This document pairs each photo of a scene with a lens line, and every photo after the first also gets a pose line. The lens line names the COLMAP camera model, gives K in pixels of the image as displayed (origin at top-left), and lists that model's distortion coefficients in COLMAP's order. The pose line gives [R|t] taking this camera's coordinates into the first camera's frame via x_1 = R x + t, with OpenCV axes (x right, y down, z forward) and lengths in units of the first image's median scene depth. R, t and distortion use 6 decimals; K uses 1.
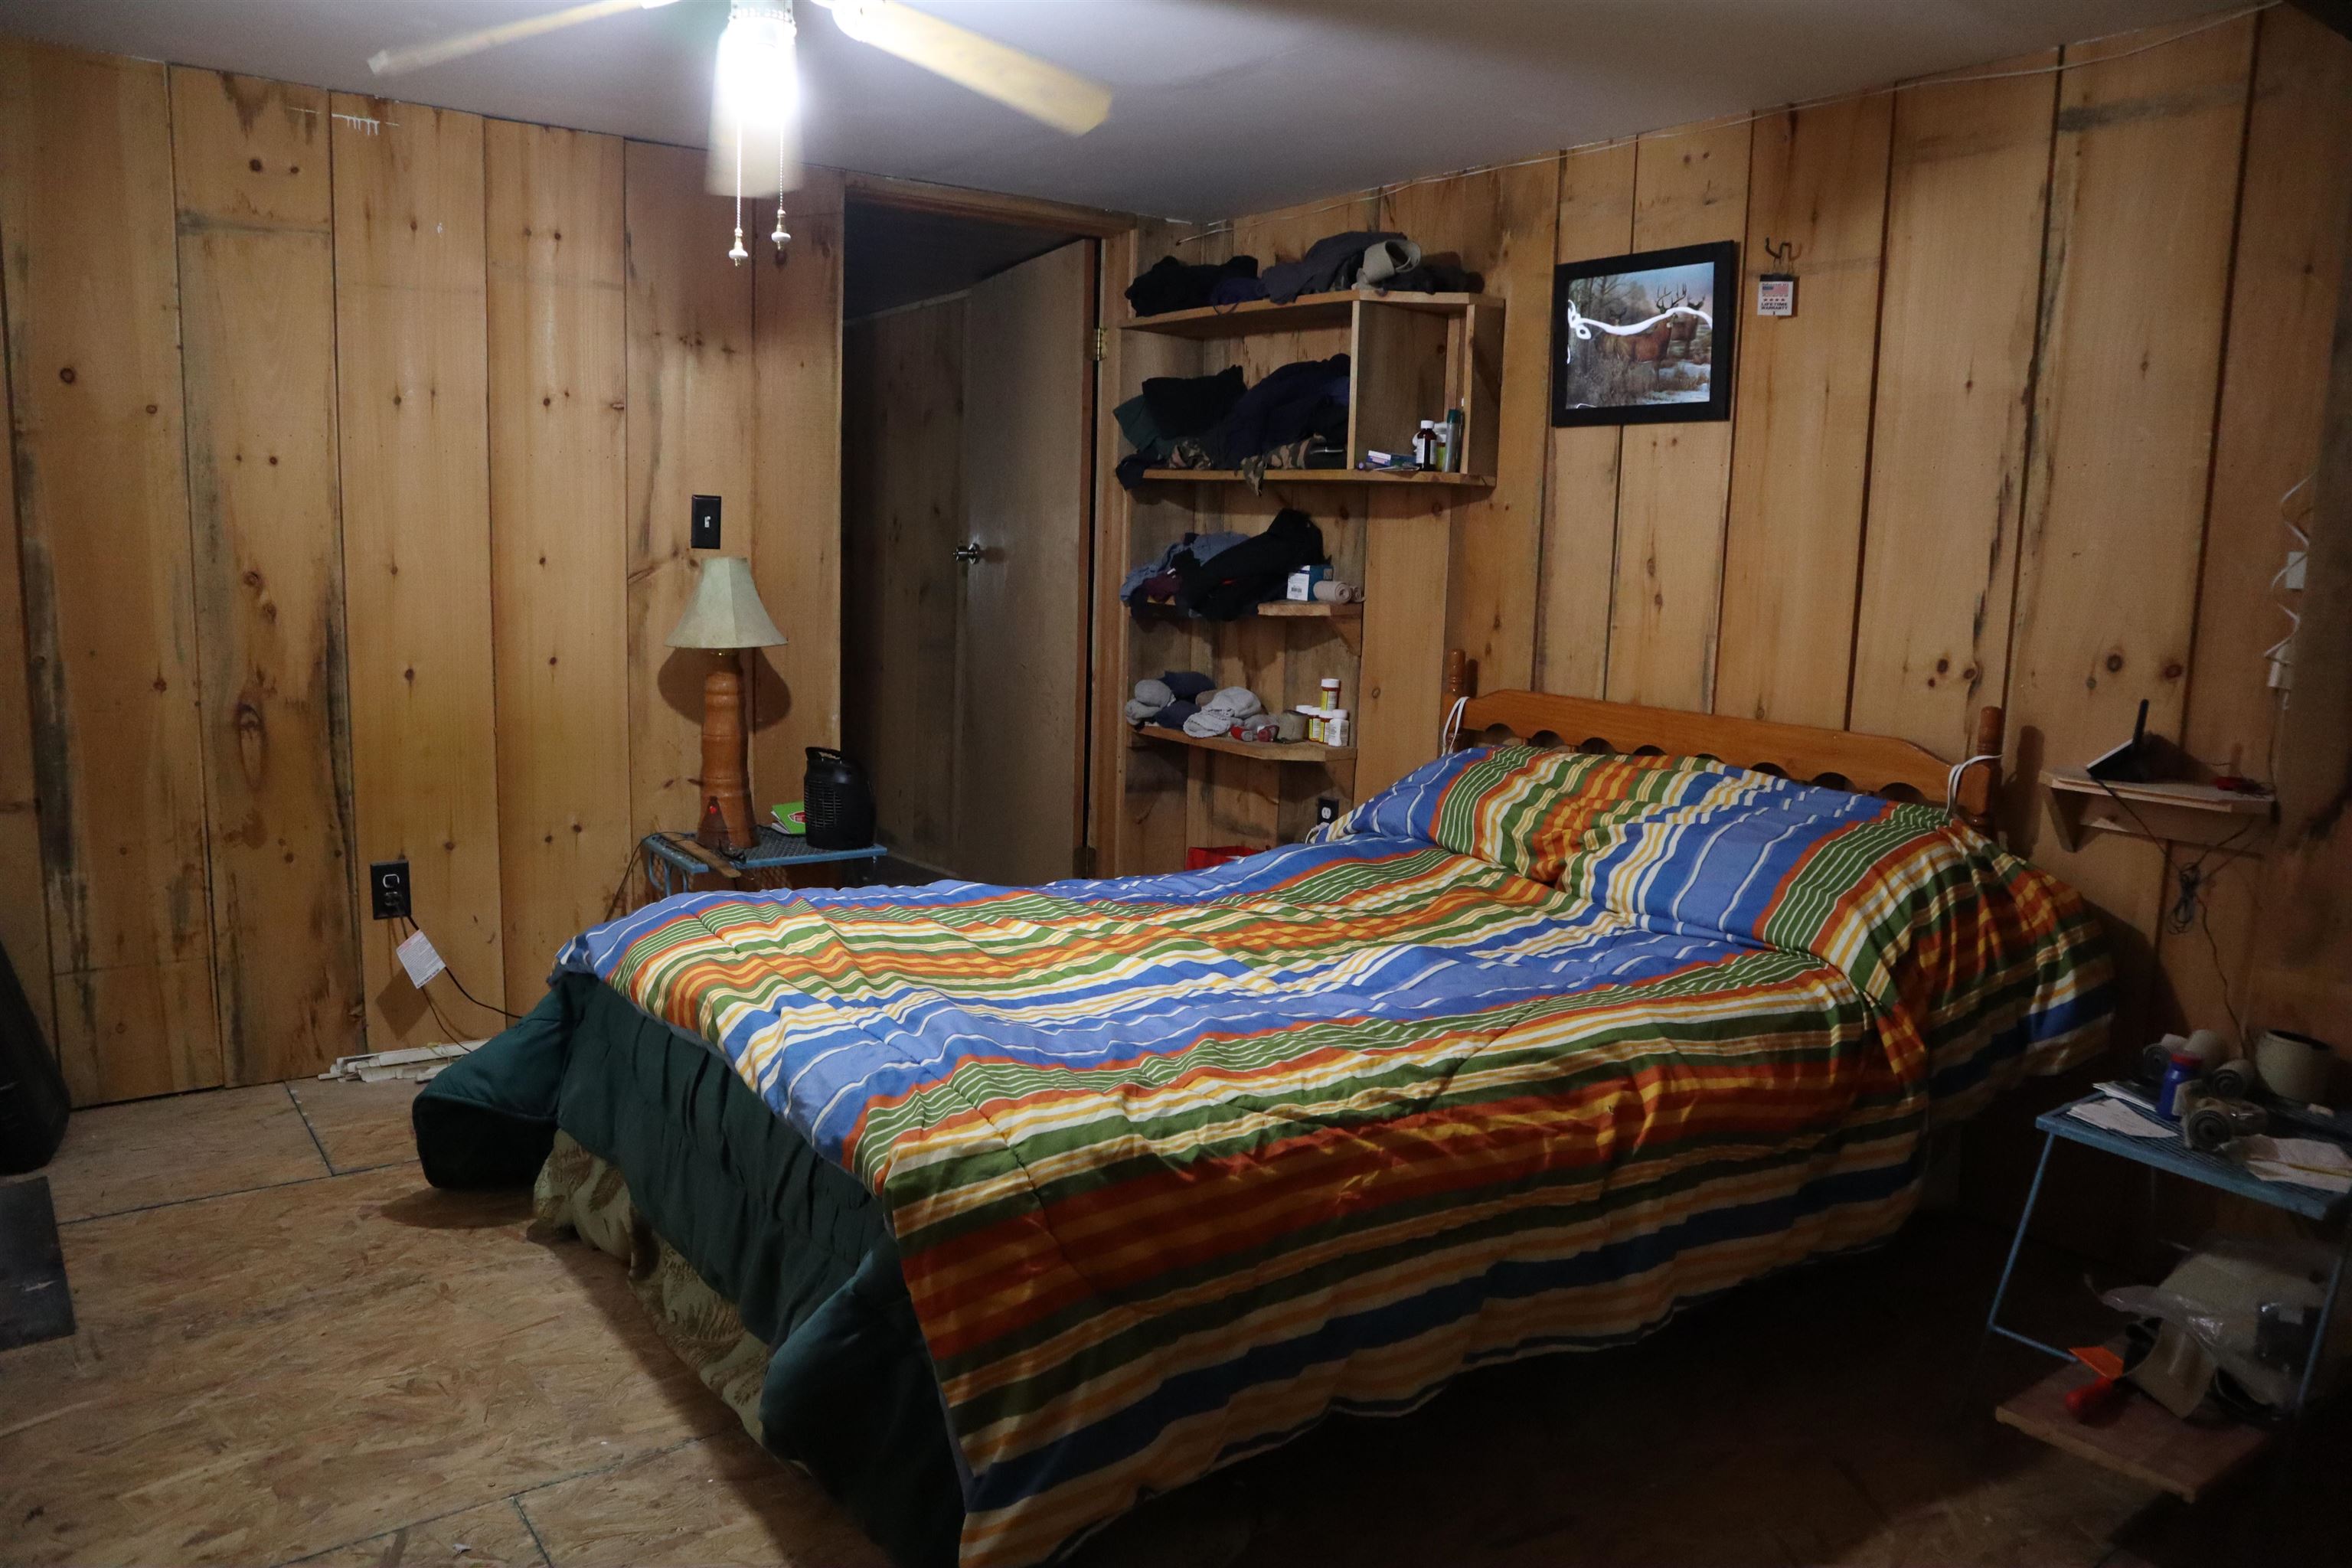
lens RADIAL K [[1630.6, 0, 1190.8], [0, 1630.6, 786.4], [0, 0, 1]] dist [-0.094418, 0.045337]
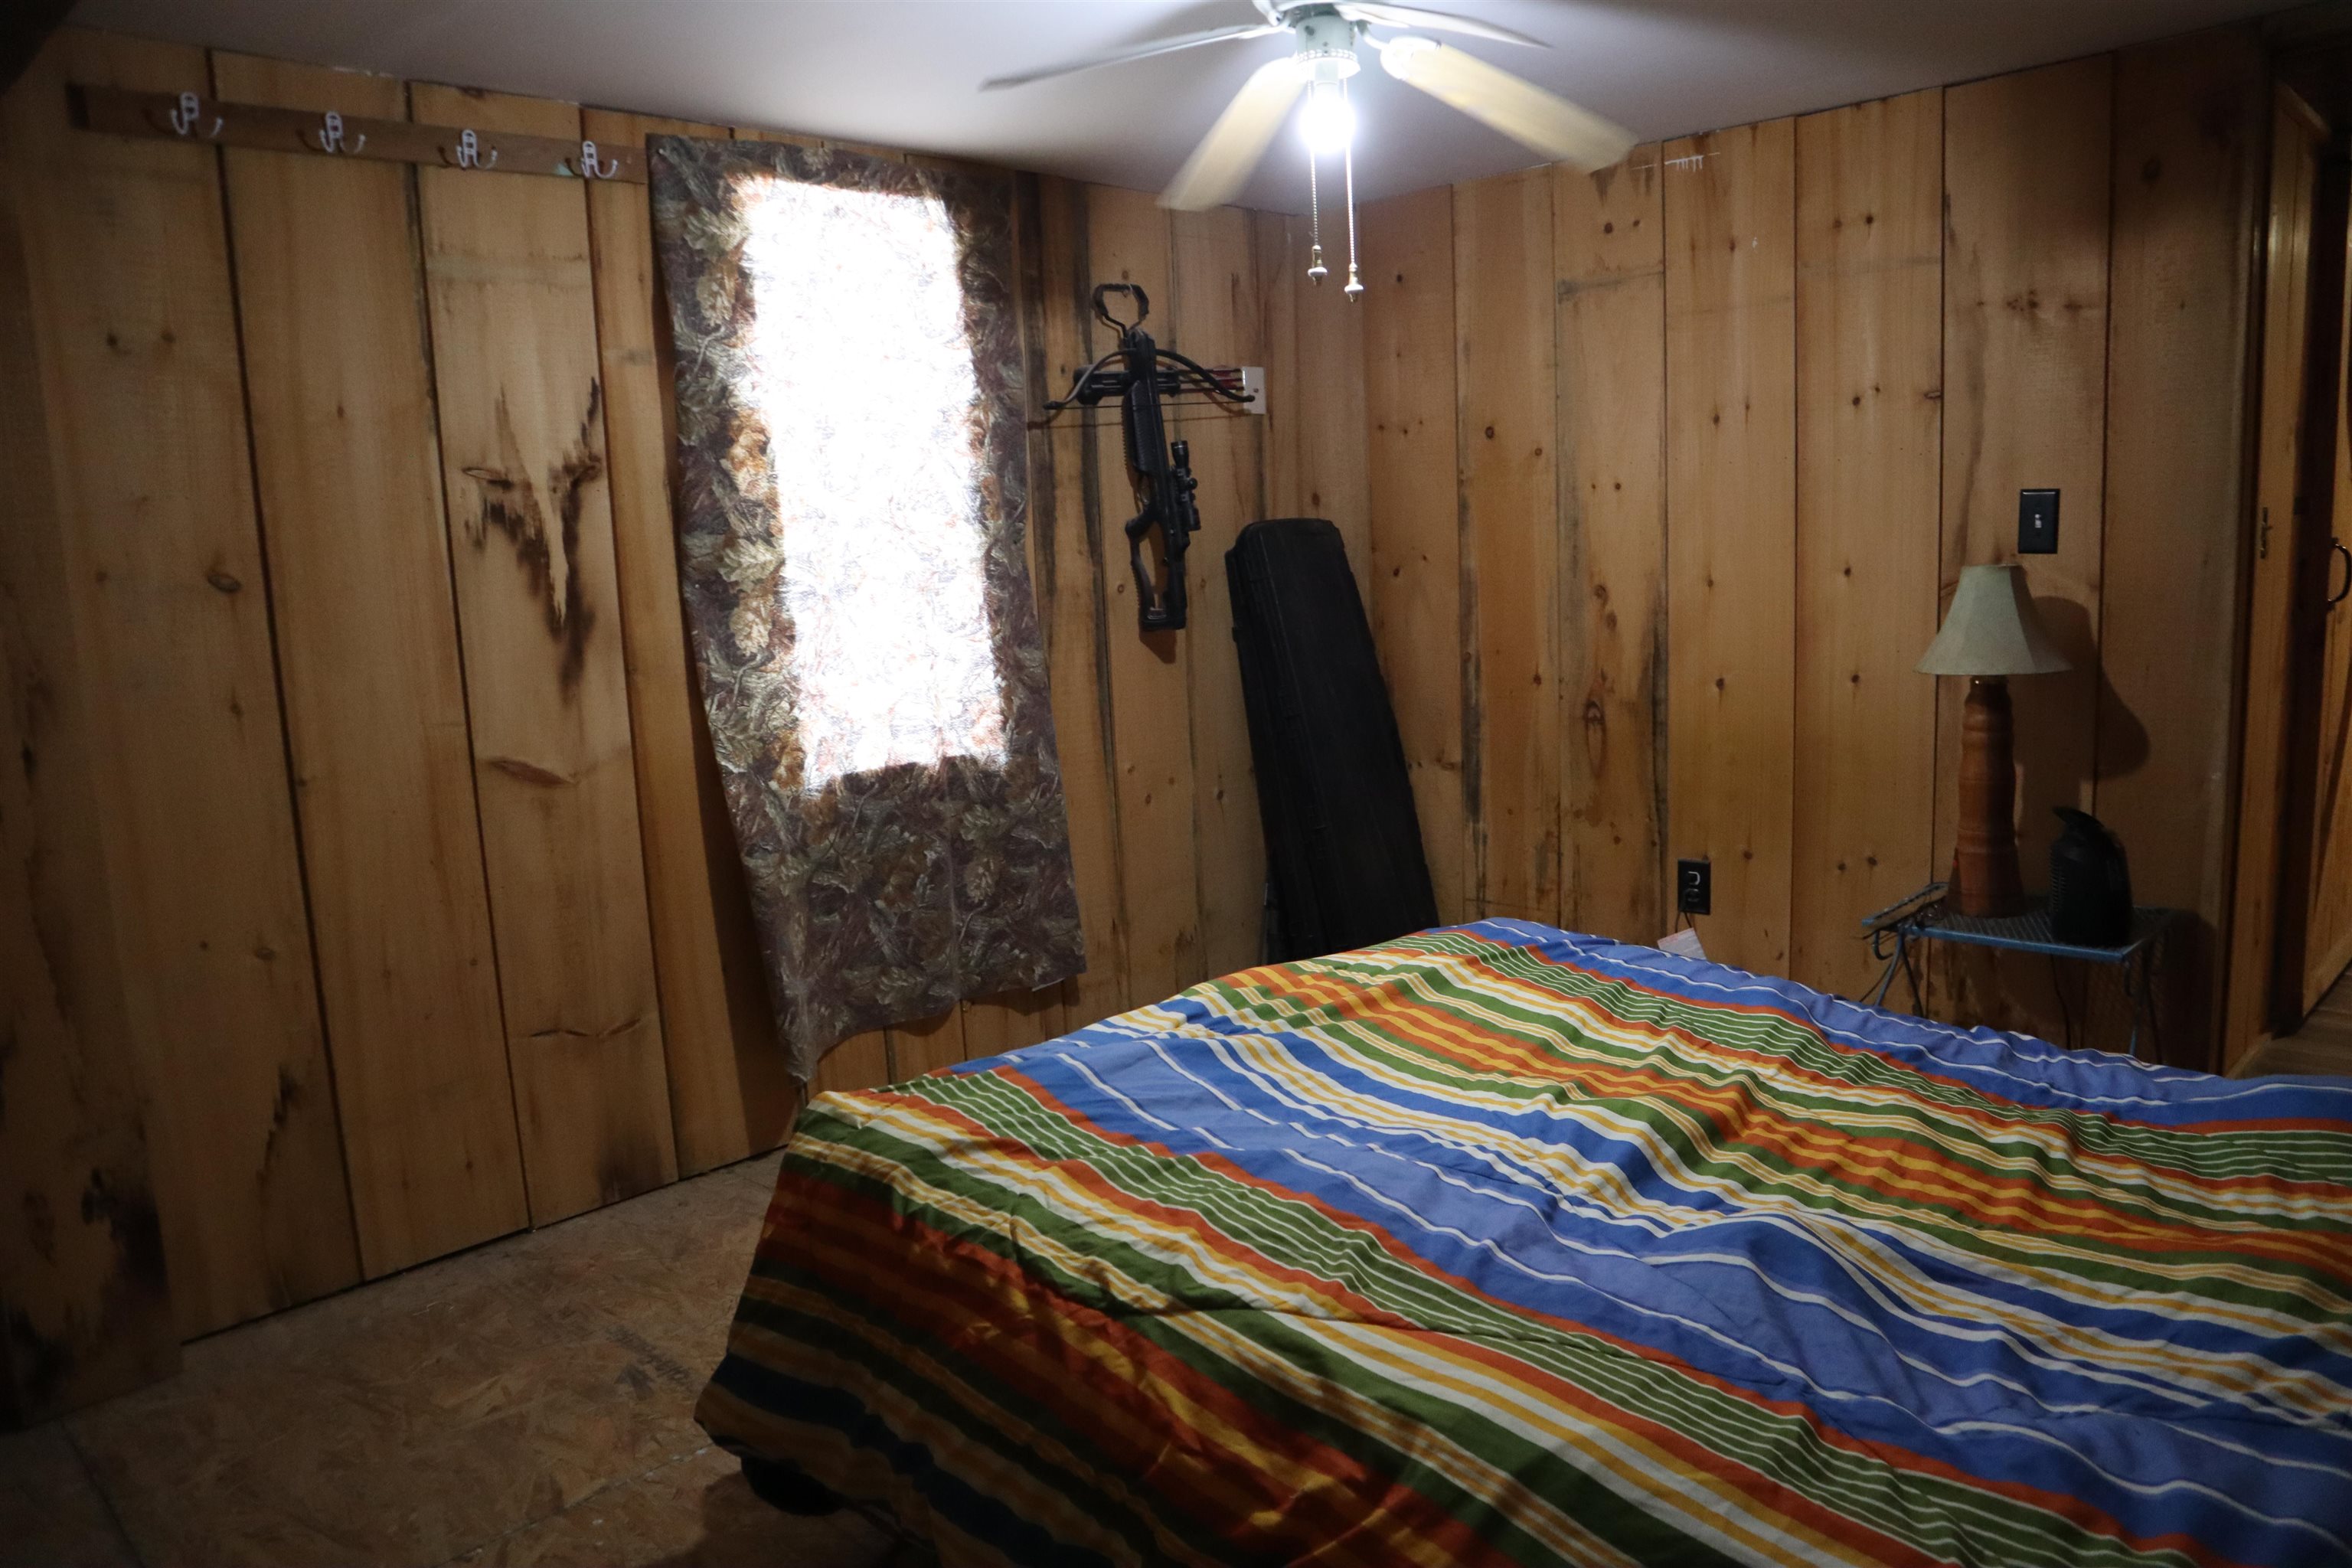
lens RADIAL K [[1630.6, 0, 1182.8], [0, 1630.6, 772.3], [0, 0, 1]] dist [-0.094418, 0.045337]
pose [[0.154927, 0.104071, -0.982429, 0.521932], [-0.101827, 0.990822, 0.088903, -0.075702], [0.982664, 0.086264, 0.164102, 0.528303]]
